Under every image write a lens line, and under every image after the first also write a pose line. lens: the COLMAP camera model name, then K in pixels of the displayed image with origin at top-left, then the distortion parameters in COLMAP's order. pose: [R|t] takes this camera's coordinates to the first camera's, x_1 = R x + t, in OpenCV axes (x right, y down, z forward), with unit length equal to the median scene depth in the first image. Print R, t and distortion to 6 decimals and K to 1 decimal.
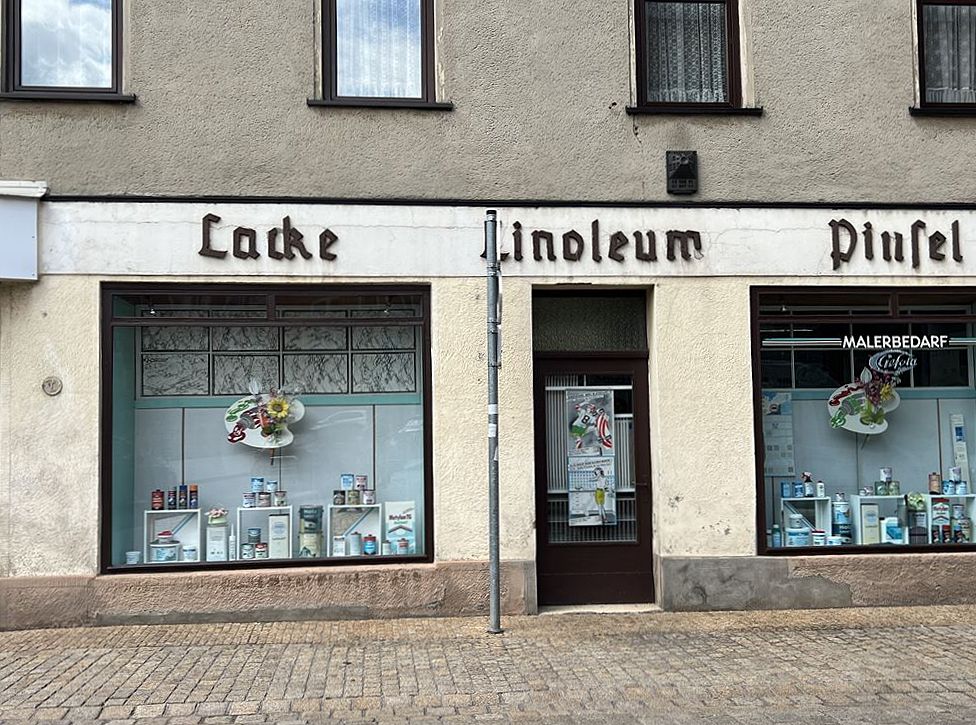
lens RADIAL K [[1132.8, 0, 488.0], [0, 1132.8, 362.5], [0, 0, 1]] dist [0.021734, 0.002550]
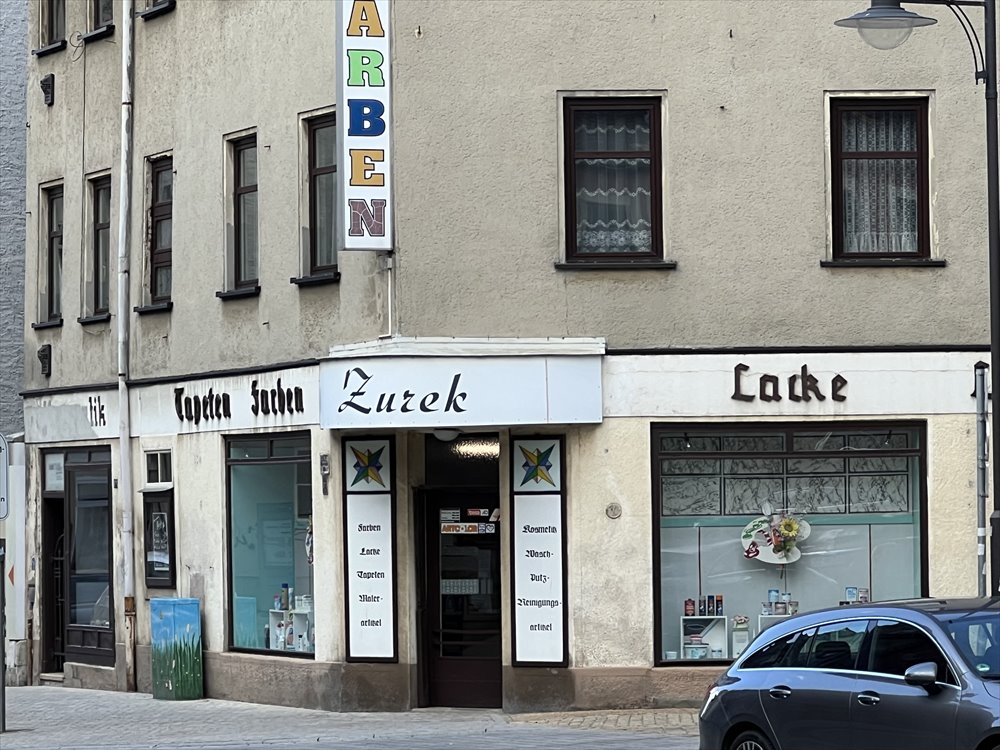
lens RADIAL K [[4388.0, 0, 500.0], [0, 4388.0, 375.0], [0, 0, 1]] dist [-0.406398, 5.985840]
pose [[0.995205, 0.001949, -0.097788, -0.048764], [0.000835, 0.999596, 0.028426, -0.245313], [0.097804, -0.028372, 0.994801, -3.488910]]
